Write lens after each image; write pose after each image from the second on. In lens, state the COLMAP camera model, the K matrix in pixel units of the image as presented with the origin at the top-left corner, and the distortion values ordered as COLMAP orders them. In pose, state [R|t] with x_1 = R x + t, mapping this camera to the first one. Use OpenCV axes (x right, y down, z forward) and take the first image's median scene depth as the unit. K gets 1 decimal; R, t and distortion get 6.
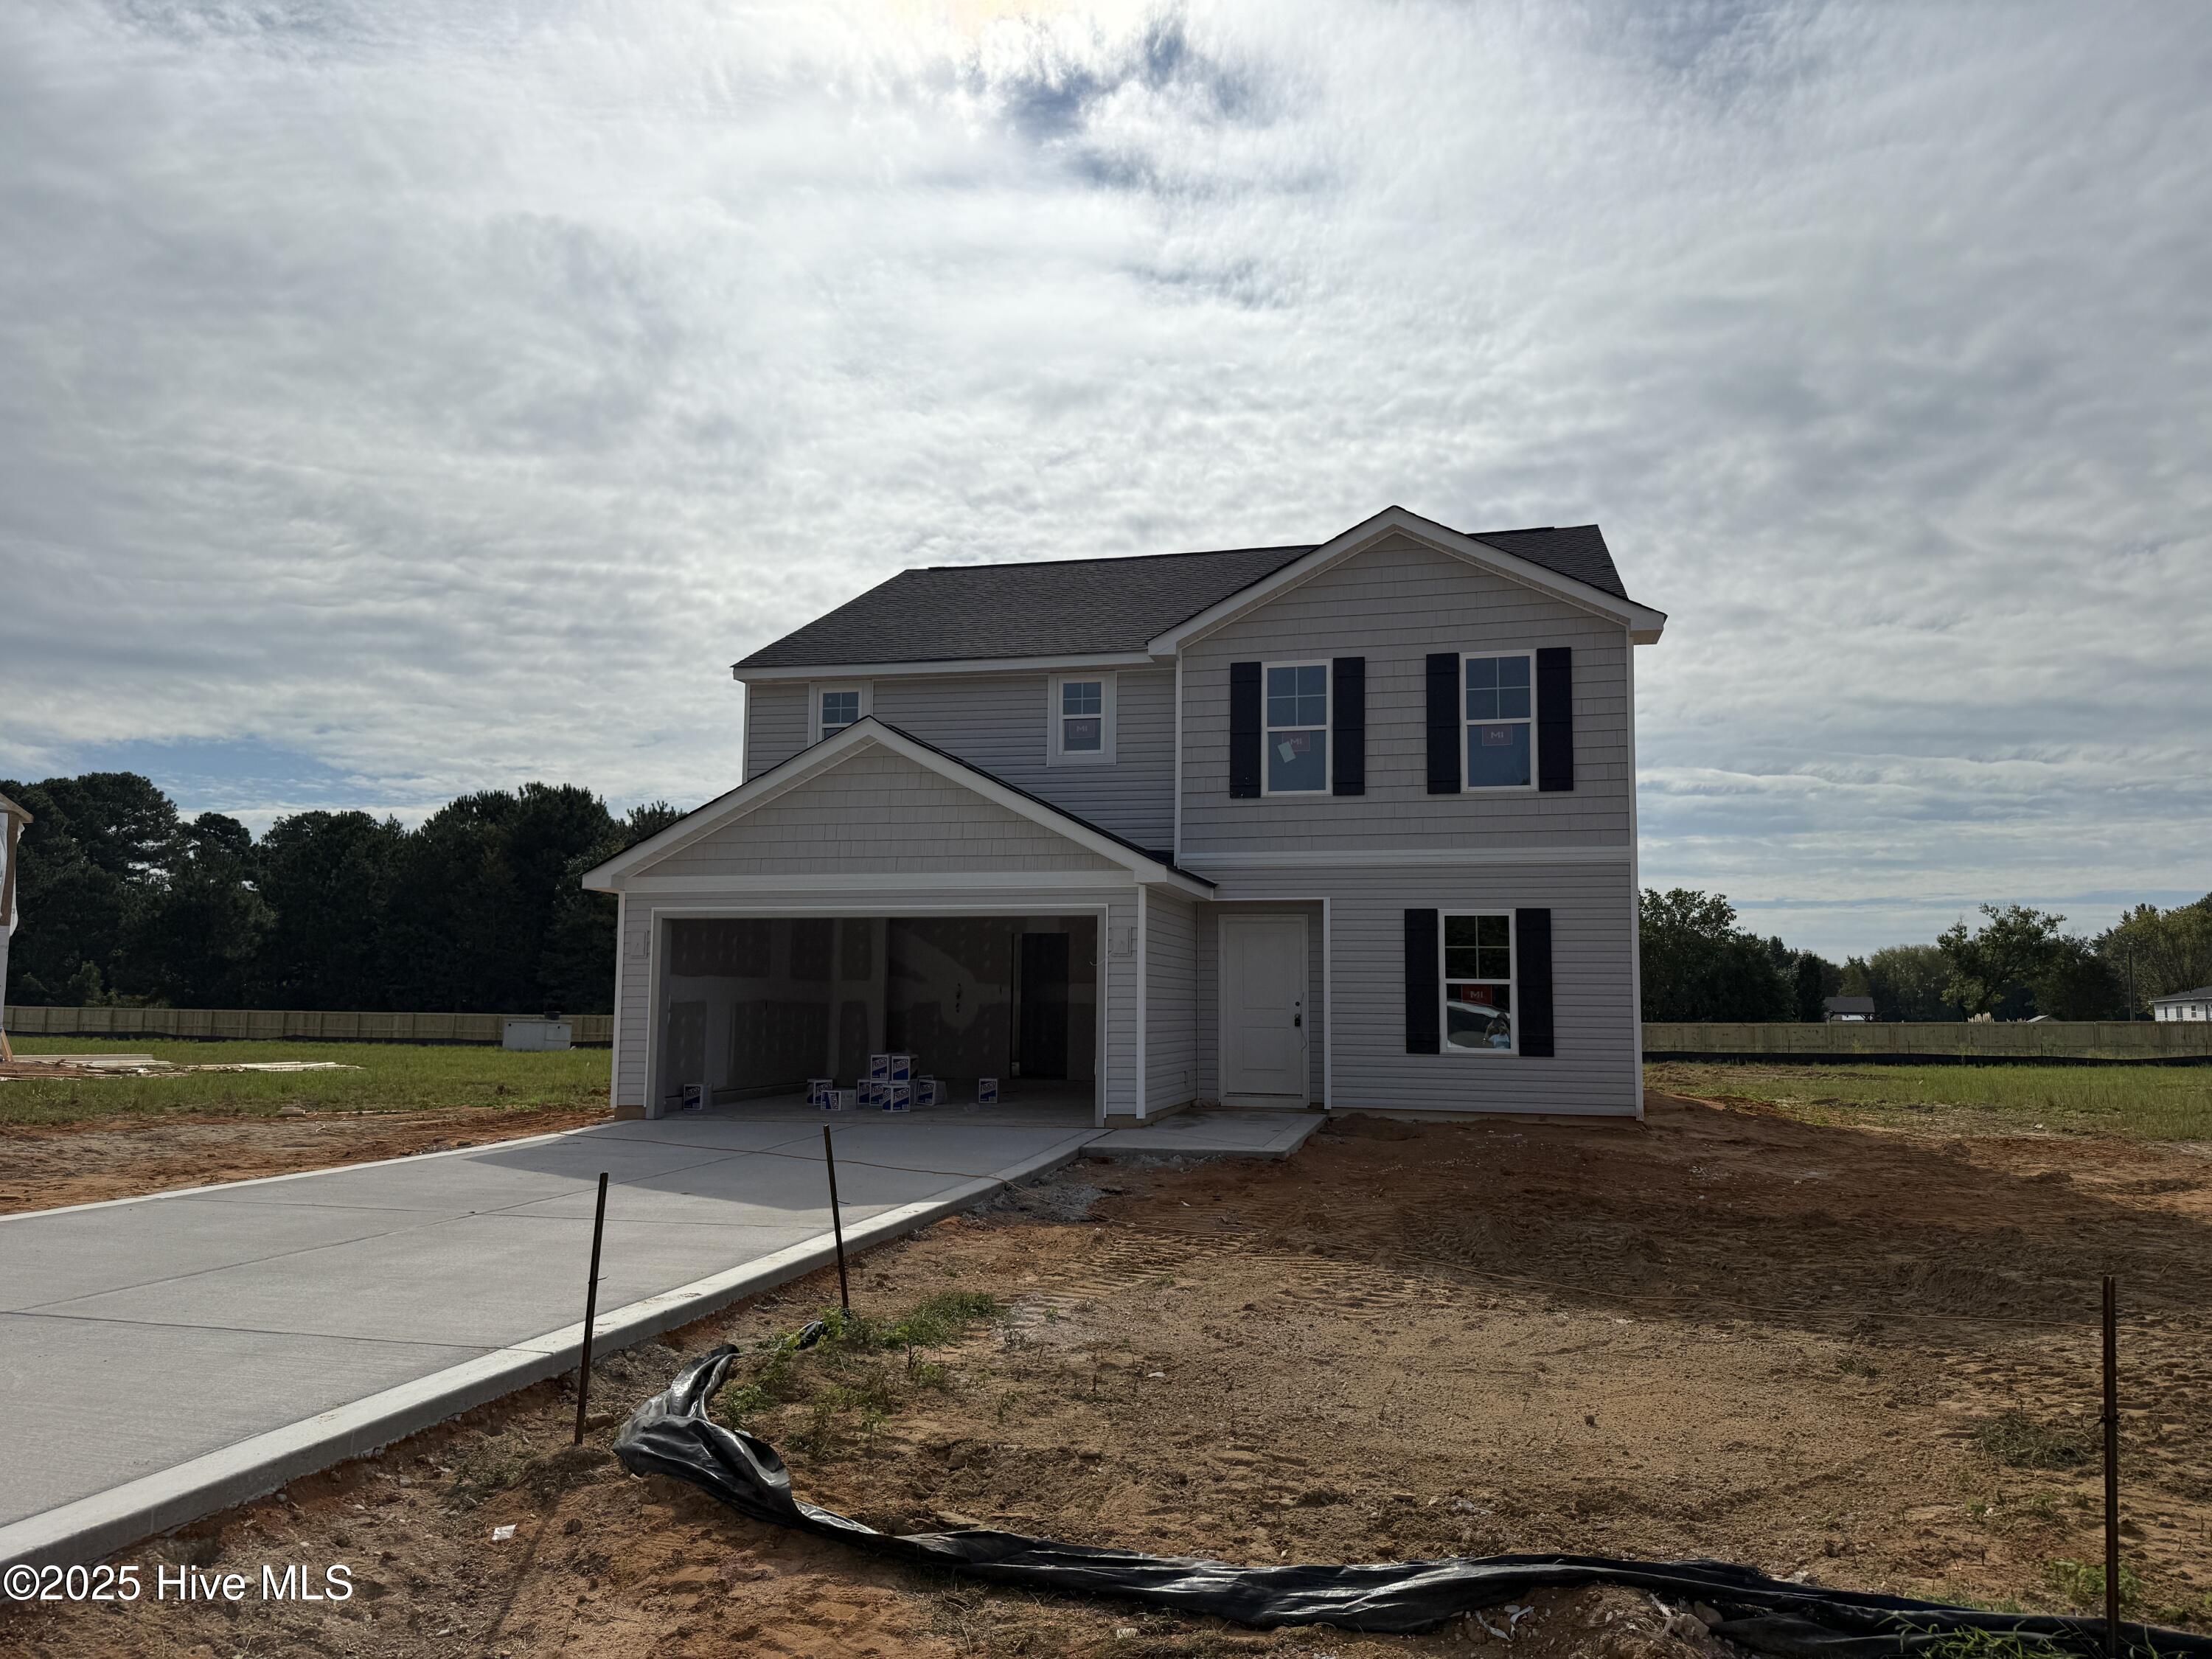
lens RADIAL K [[1548.0, 0, 1106.0], [0, 1548.0, 829.5], [0, 0, 1]] dist [0.127927, -0.173816]
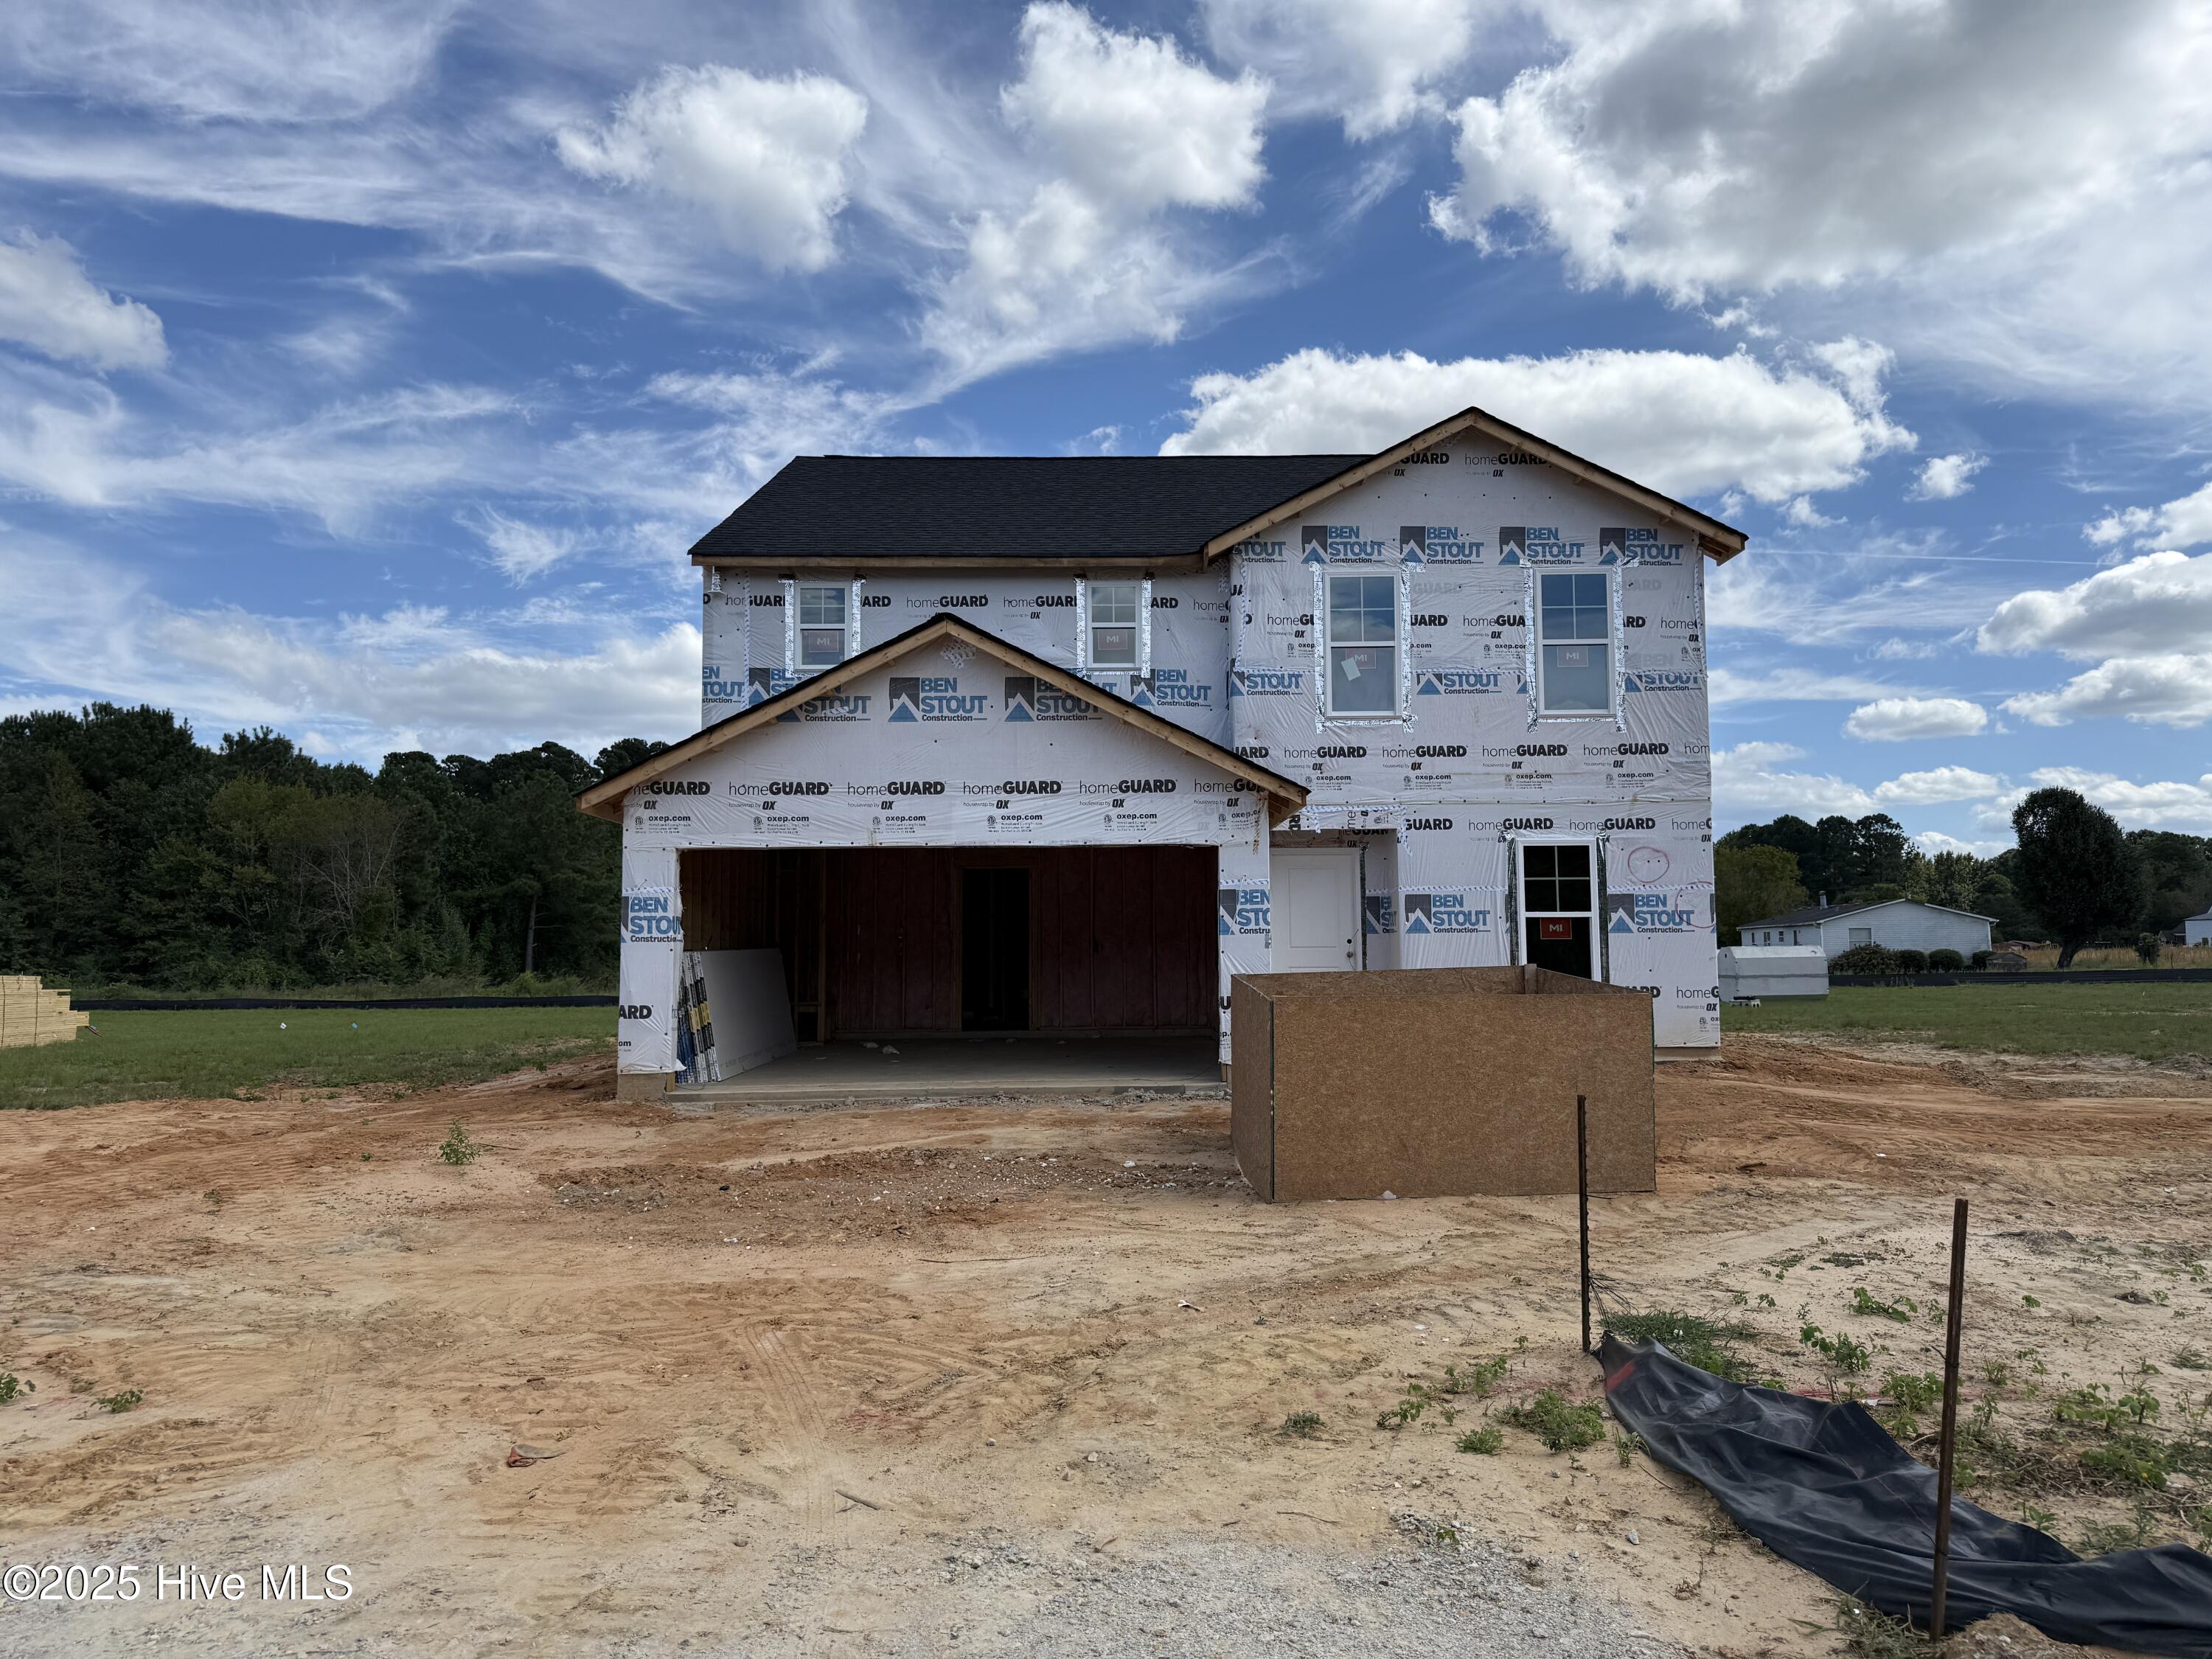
lens RADIAL K [[1548.0, 0, 1106.0], [0, 1548.0, 829.5], [0, 0, 1]] dist [0.127927, -0.173816]
pose [[0.967512, 0.001424, 0.252820, -0.265448], [-0.010724, 0.999315, 0.035411, 0.014295], [-0.252597, -0.036972, 0.966865, 0.141368]]
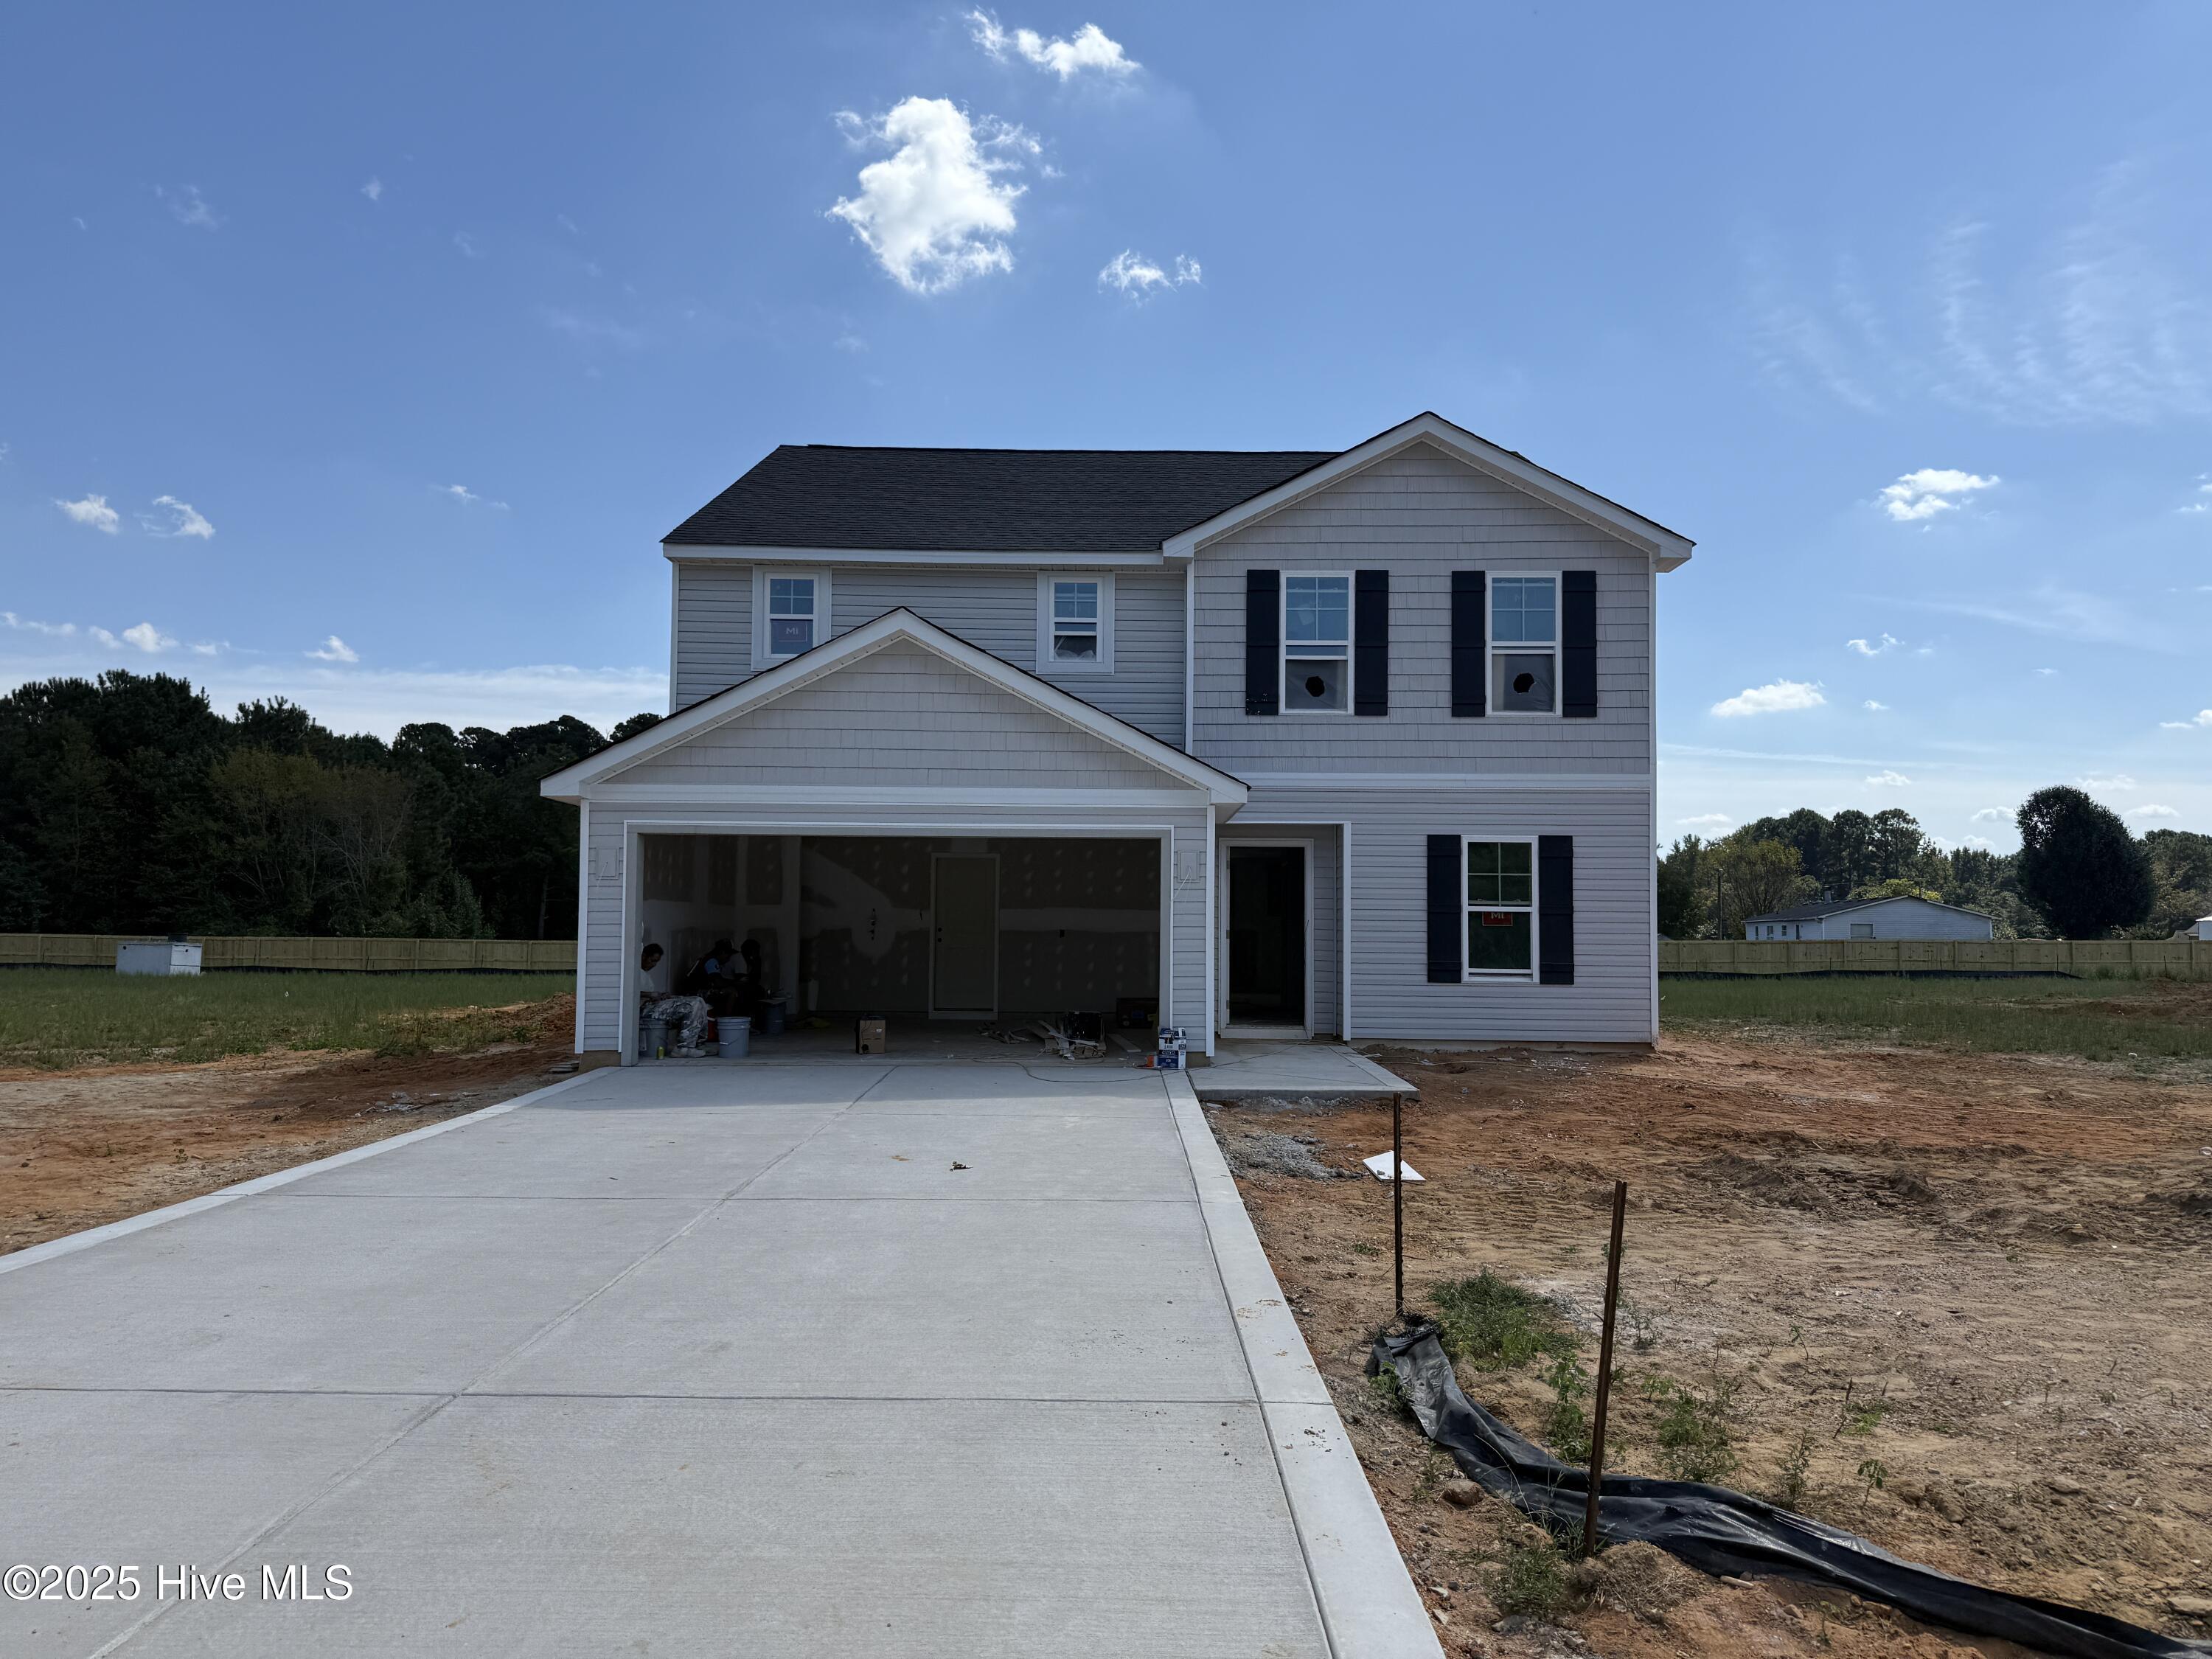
lens RADIAL K [[1548.0, 0, 1106.0], [0, 1548.0, 829.5], [0, 0, 1]] dist [0.127927, -0.173816]
pose [[0.970152, 0.015036, 0.242031, -0.234364], [-0.027310, 0.998501, 0.047439, 0.007333], [-0.240954, -0.052633, 0.969108, 0.107486]]
